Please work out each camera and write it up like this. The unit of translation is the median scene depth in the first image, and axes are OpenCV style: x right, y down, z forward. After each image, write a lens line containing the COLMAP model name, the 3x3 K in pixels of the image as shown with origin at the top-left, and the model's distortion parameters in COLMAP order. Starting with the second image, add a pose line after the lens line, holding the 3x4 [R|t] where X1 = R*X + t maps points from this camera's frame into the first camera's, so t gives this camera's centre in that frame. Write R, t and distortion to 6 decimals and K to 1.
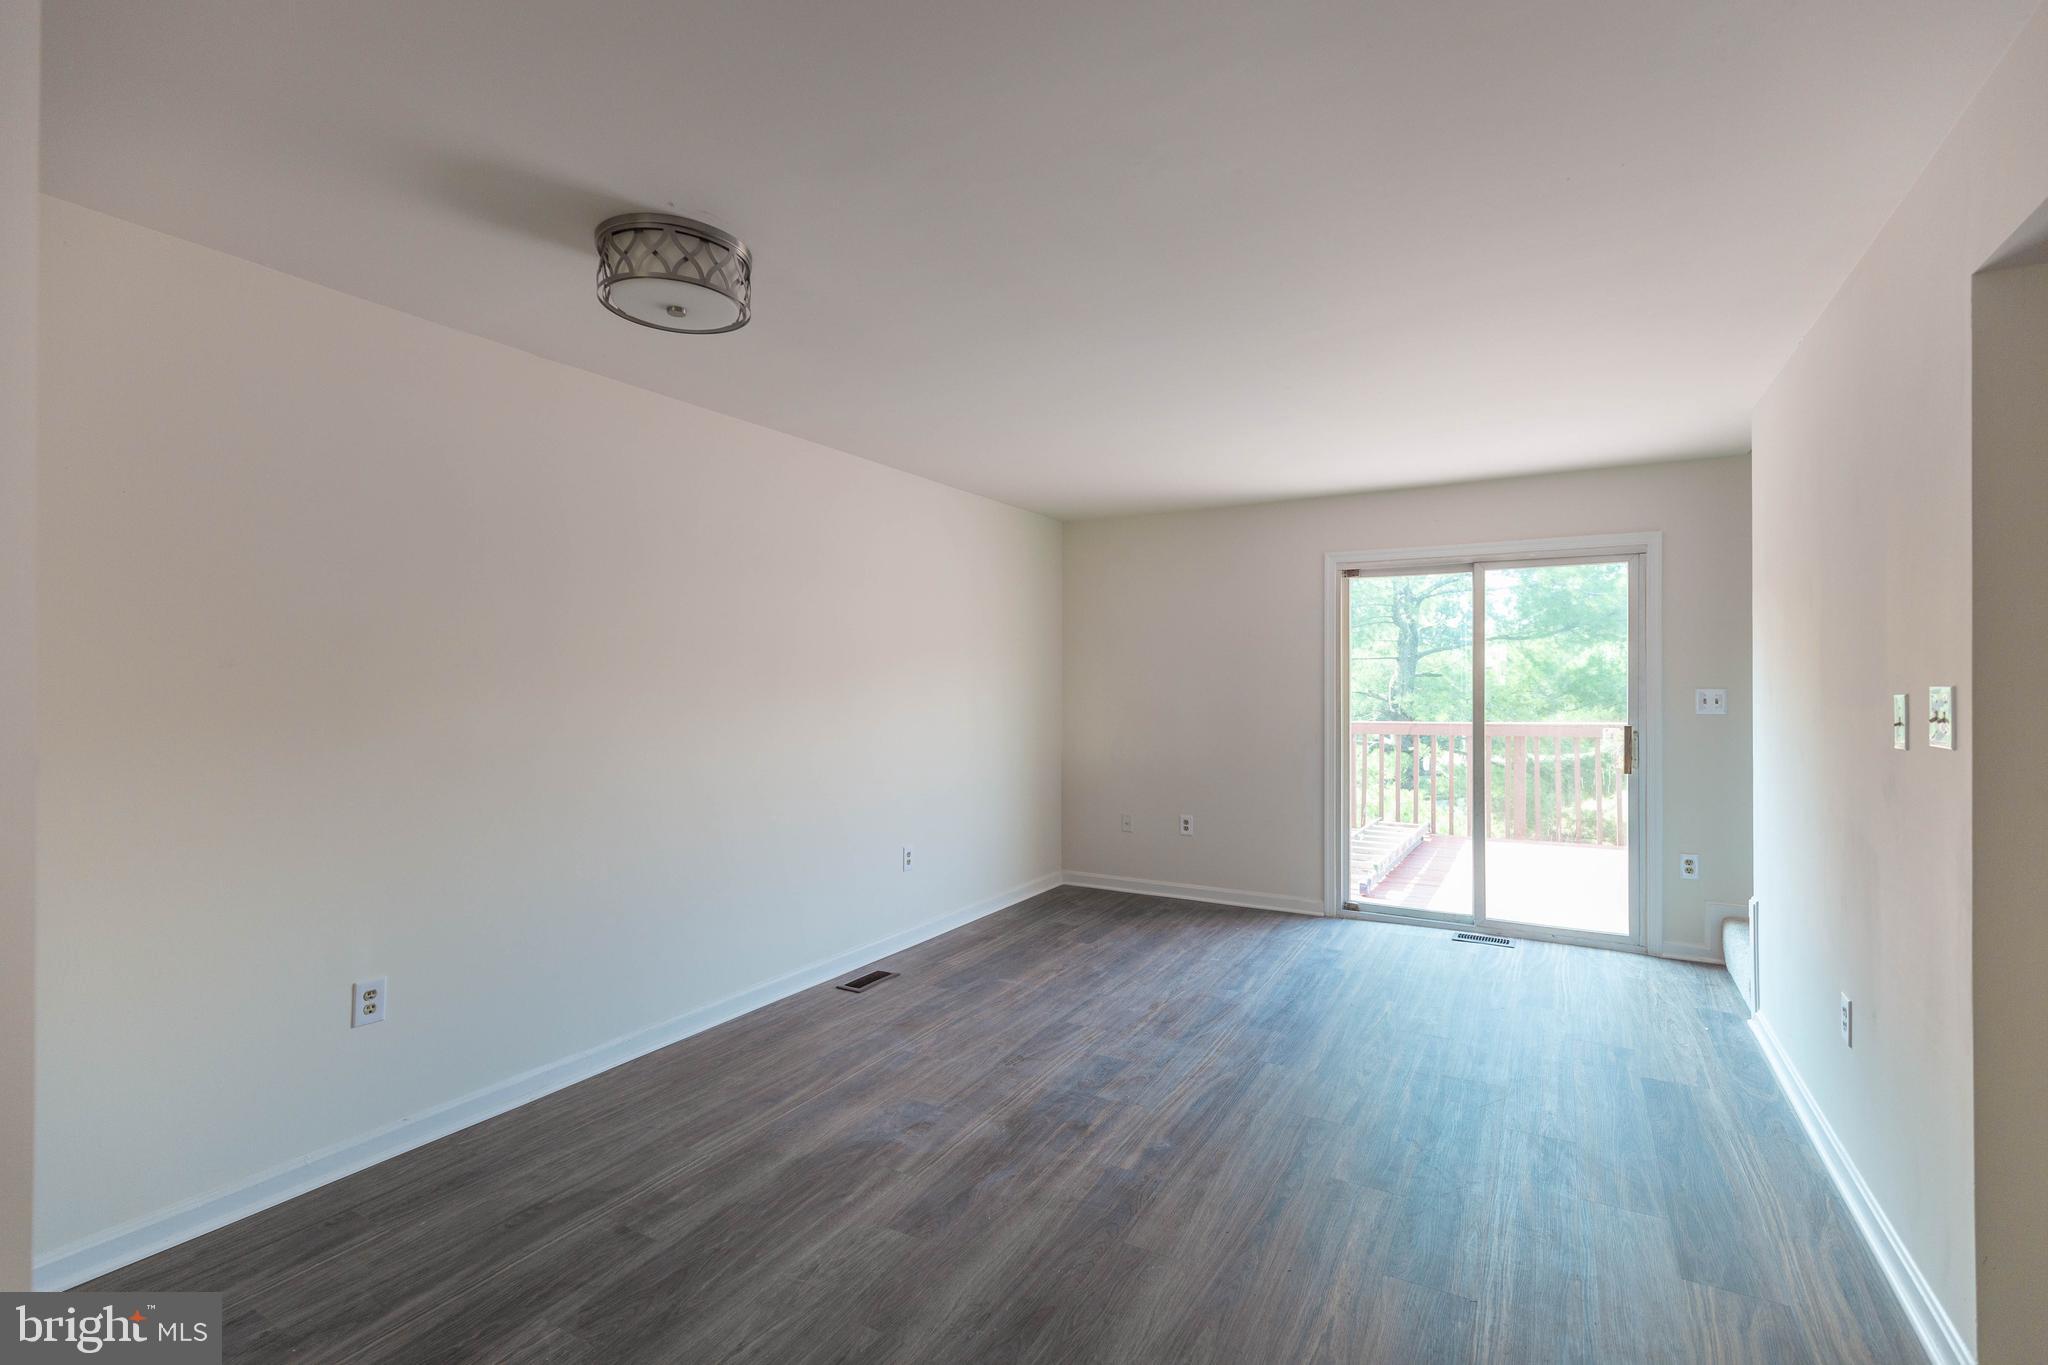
lens RADIAL K [[933.7, 0, 1018.0], [0, 933.7, 684.4], [0, 0, 1]] dist [0.001037, -0.000026]
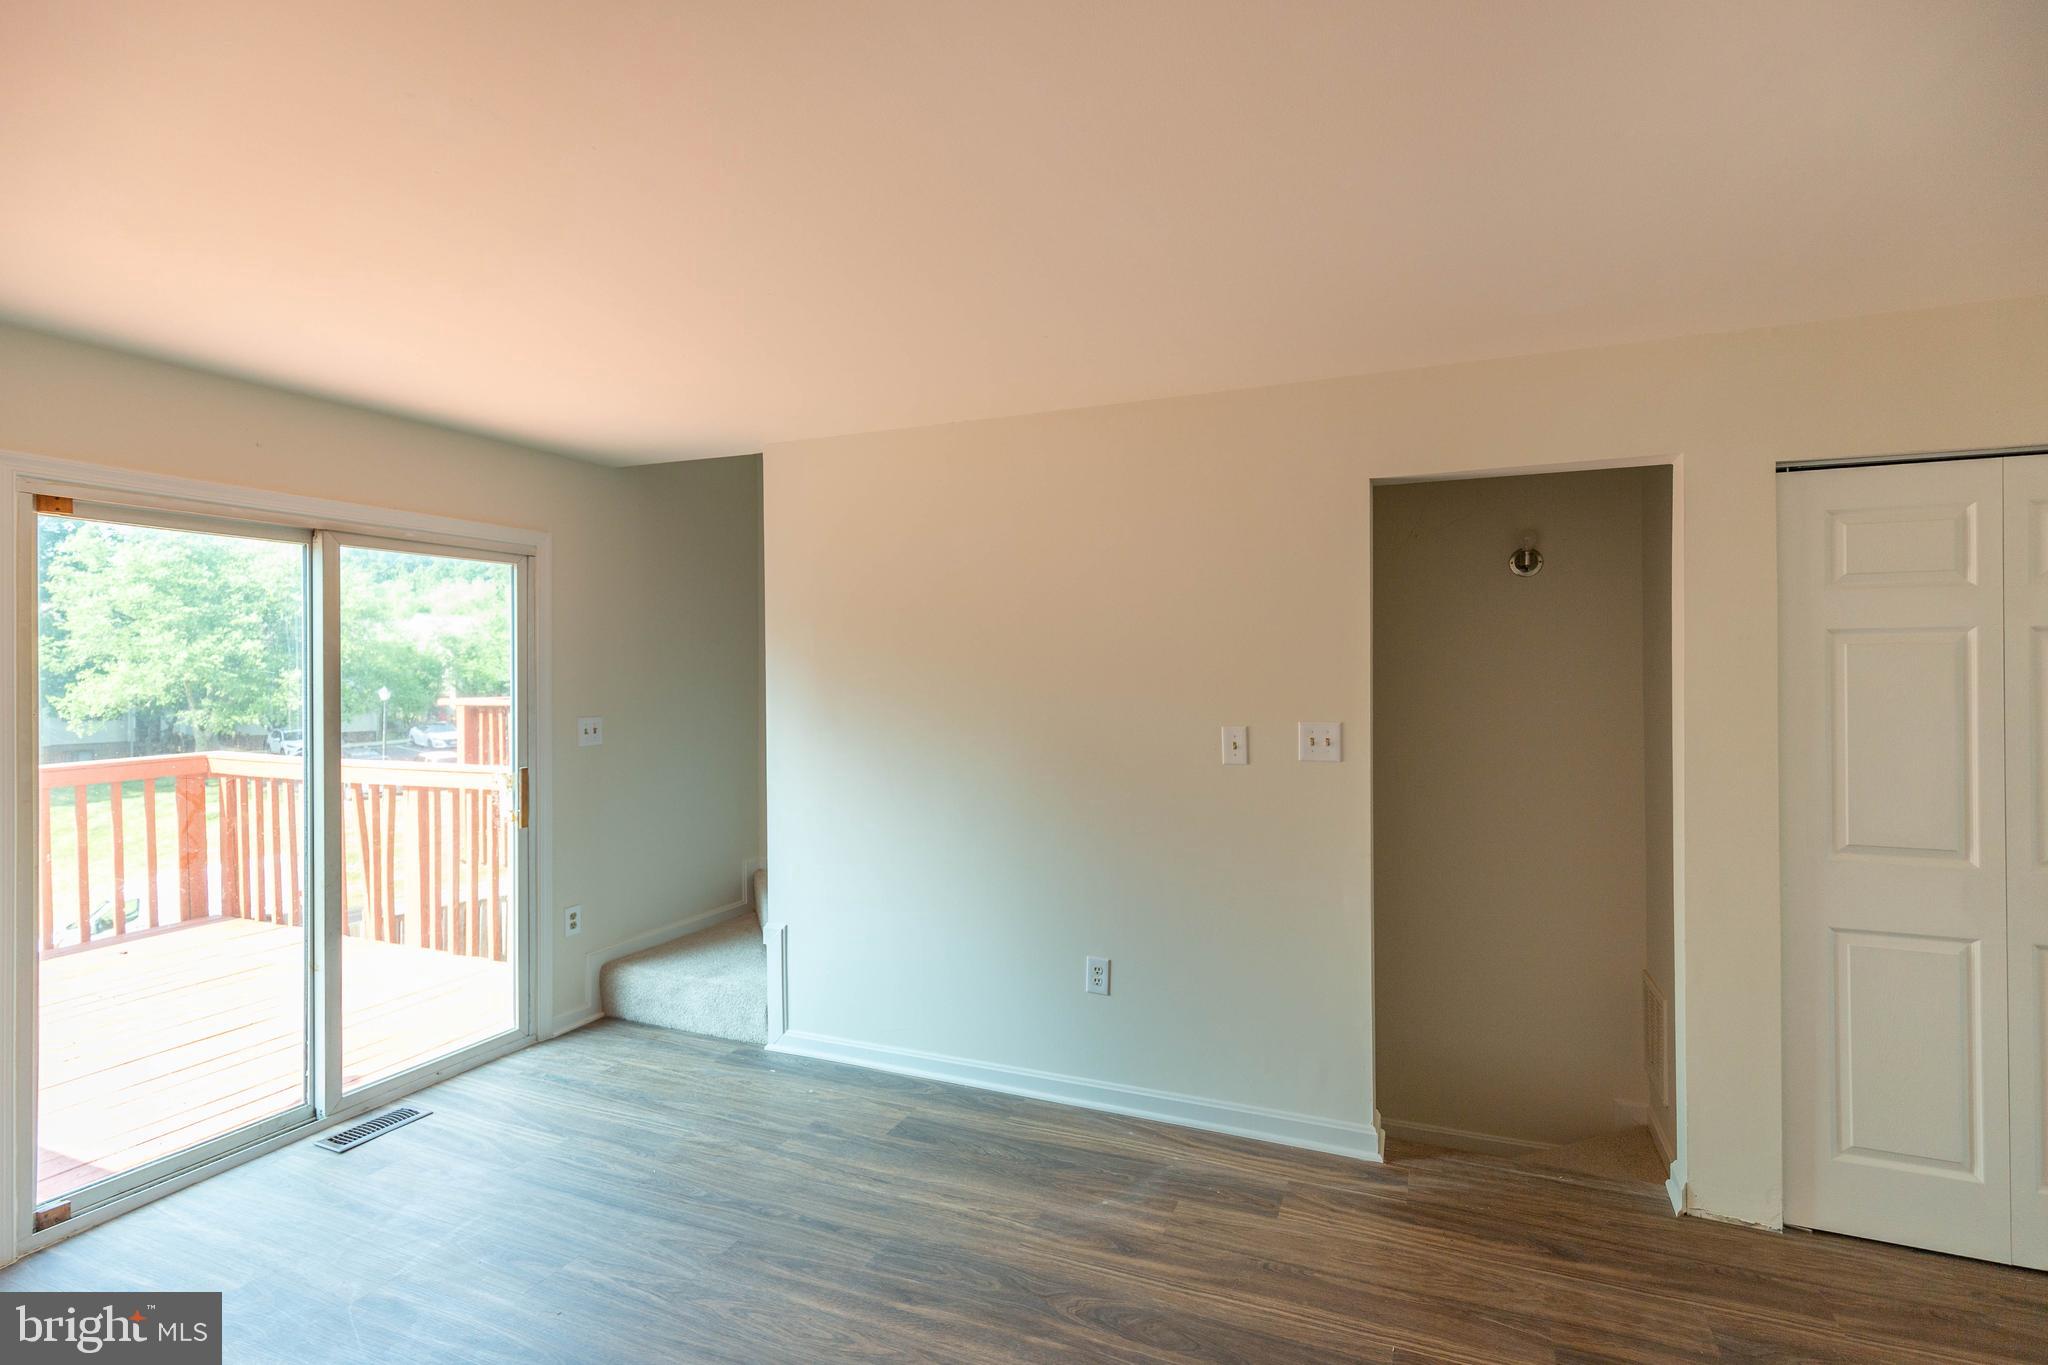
lens RADIAL K [[937.5, 0, 1059.6], [0, 937.5, 661.9], [0, 0, 1]] dist [0.013628, -0.003631]
pose [[-0.145324, 0.009371, 0.989340, -0.322227], [0.006684, 0.999942, -0.008490, -0.054392], [-0.989361, 0.005379, -0.145379, 0.972534]]
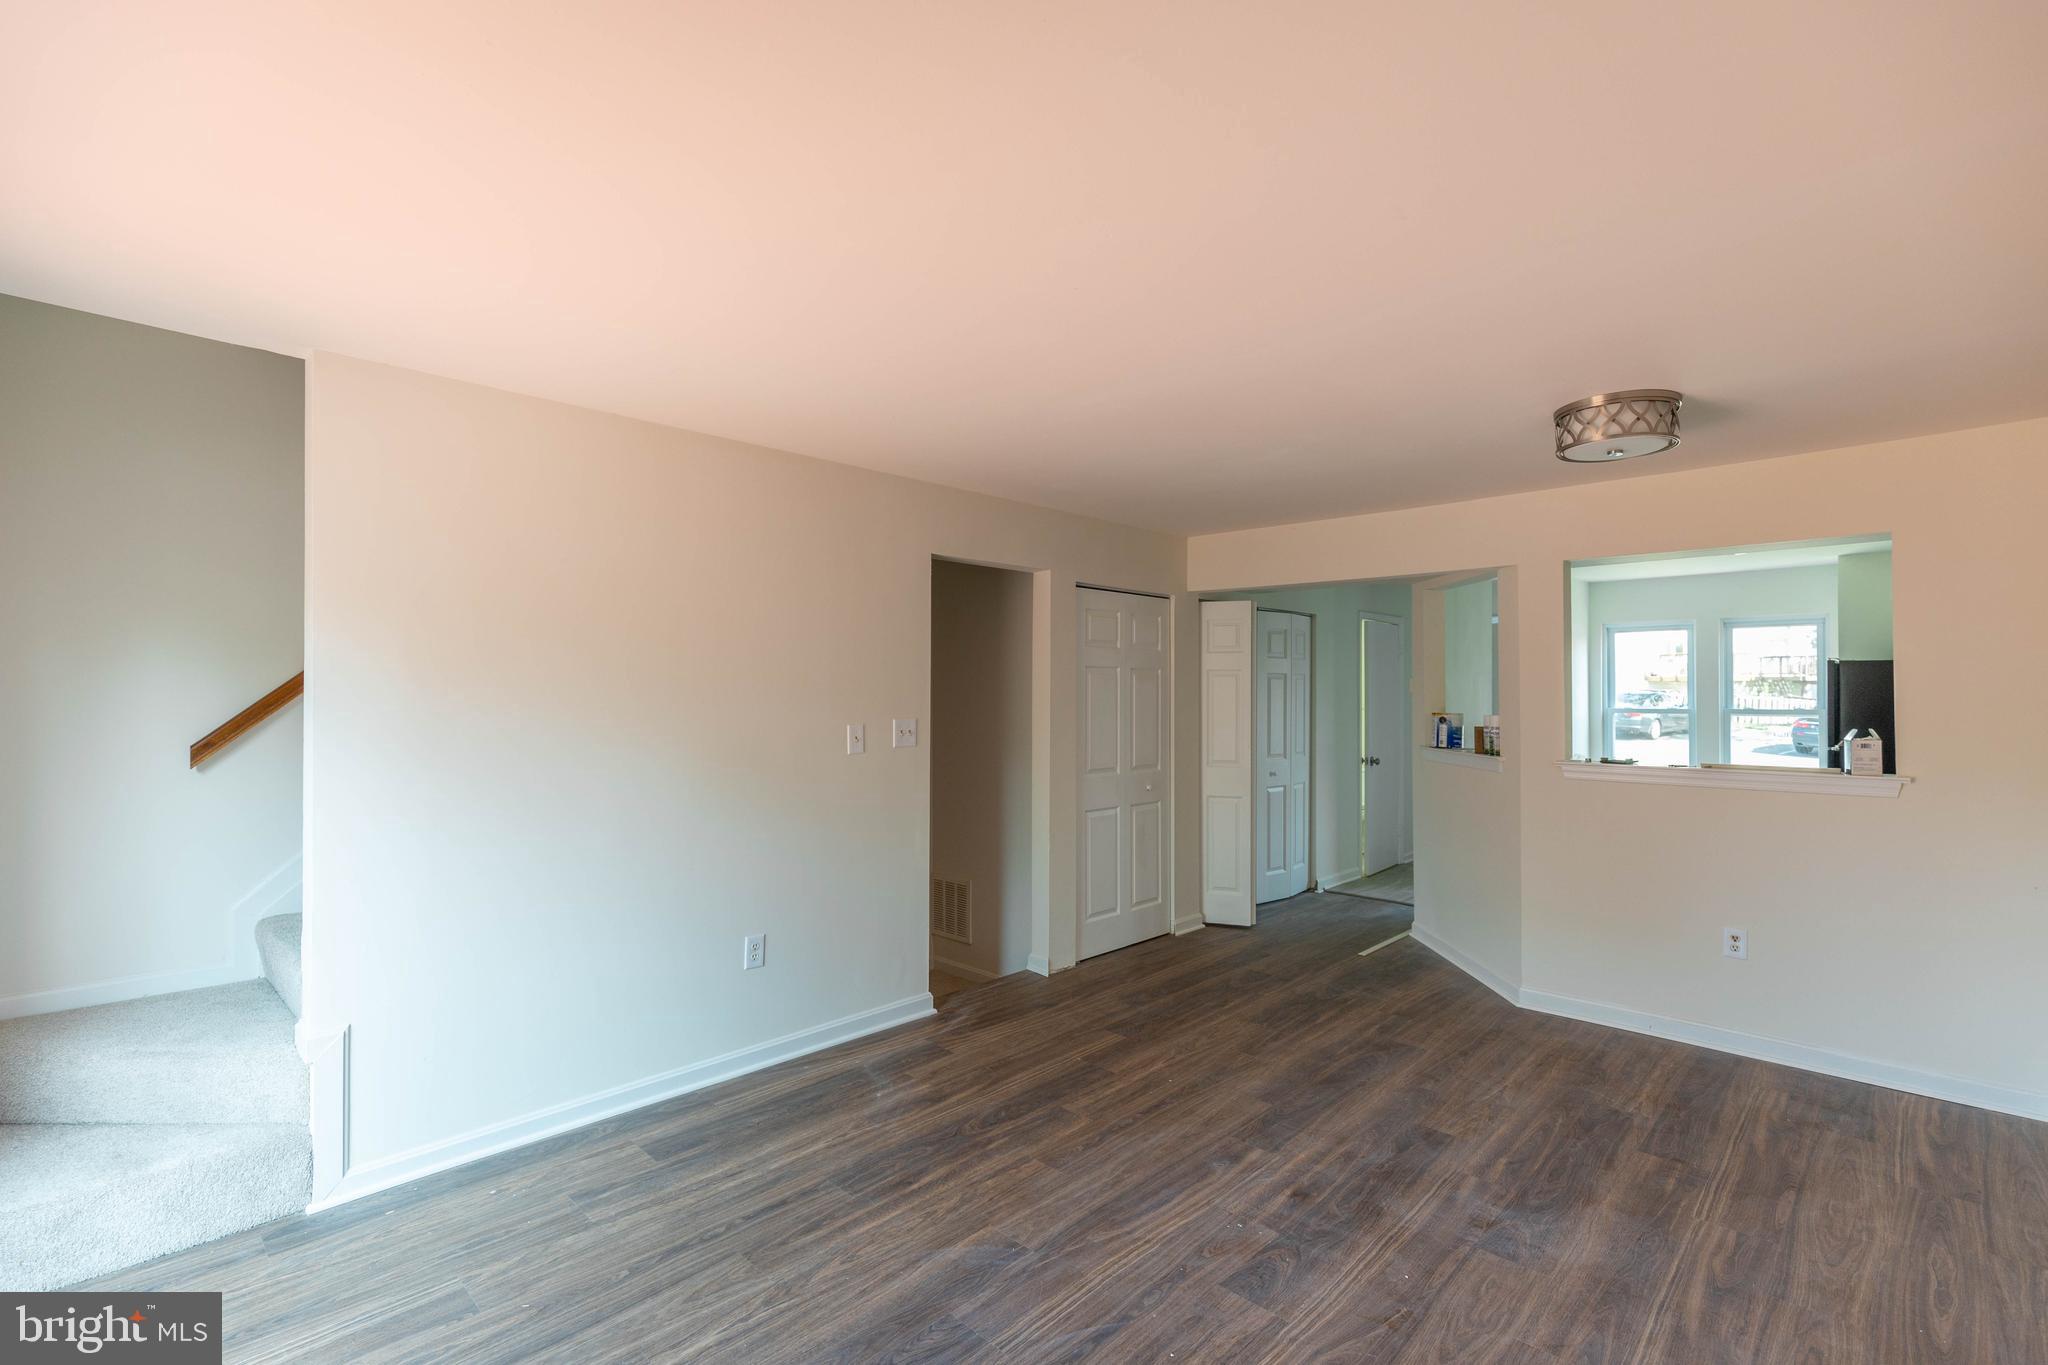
lens RADIAL K [[937.5, 0, 1032.6], [0, 937.5, 681.5], [0, 0, 1]] dist [0.013628, -0.003631]
pose [[-0.973402, 0.000828, 0.229101, 0.102630], [-0.001729, 0.999938, -0.010963, -0.038391], [-0.229096, -0.011067, -0.973341, 1.845446]]
